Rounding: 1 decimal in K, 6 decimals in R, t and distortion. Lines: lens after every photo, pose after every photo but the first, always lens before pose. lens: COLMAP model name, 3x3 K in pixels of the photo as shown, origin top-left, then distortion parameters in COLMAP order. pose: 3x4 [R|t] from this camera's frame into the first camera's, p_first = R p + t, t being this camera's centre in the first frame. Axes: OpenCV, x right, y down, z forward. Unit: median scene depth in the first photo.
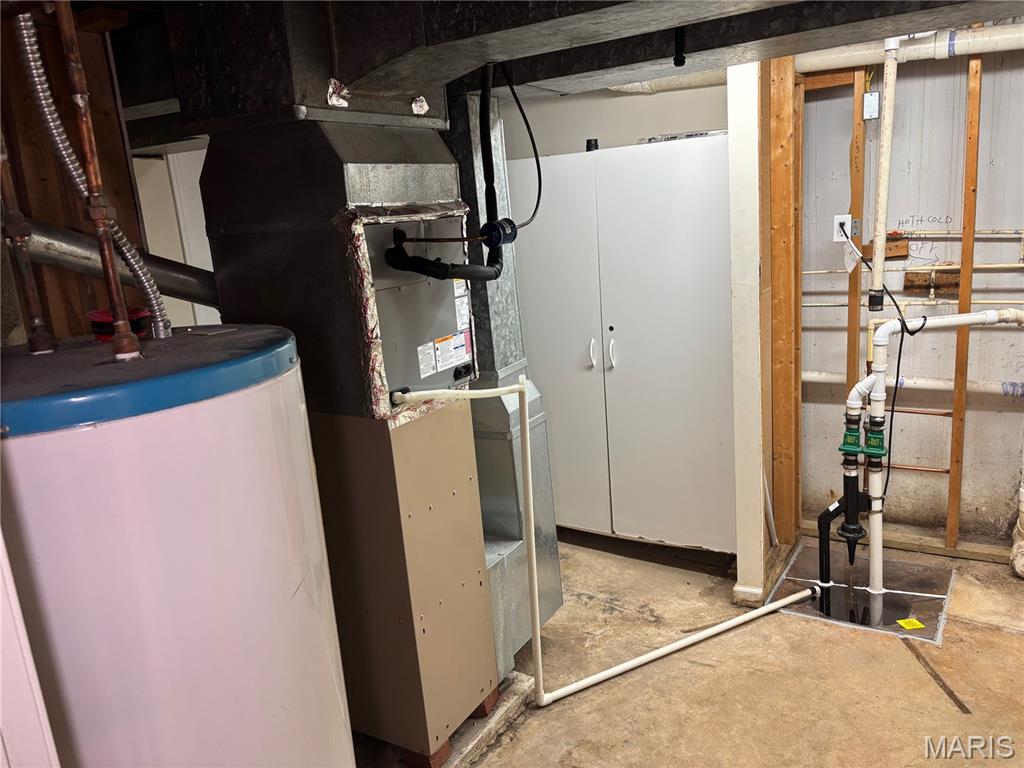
lens RADIAL K [[772.8, 0, 516.7], [0, 772.8, 385.0], [0, 0, 1]] dist [0.030955, -0.015280]
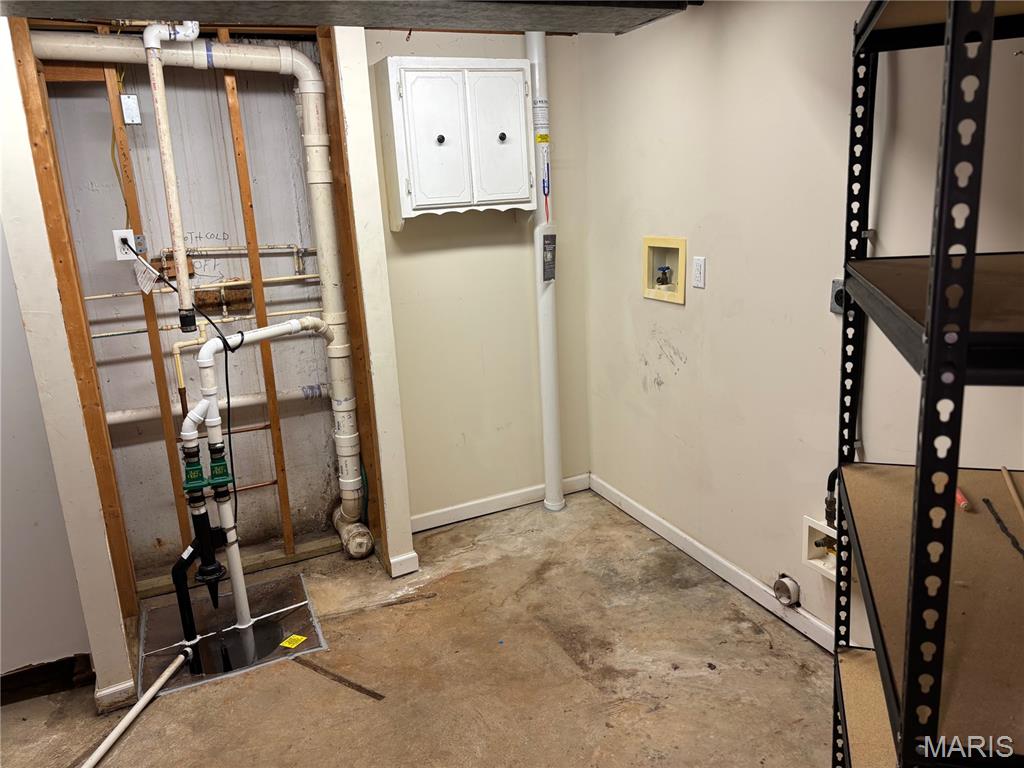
lens RADIAL K [[772.8, 0, 510.7], [0, 772.8, 382.6], [0, 0, 1]] dist [0.030955, -0.015280]
pose [[0.565439, -0.154791, 0.810135, -0.076680], [0.194091, 0.979620, 0.051707, -0.009448], [-0.801628, 0.128003, 0.583958, 0.157869]]
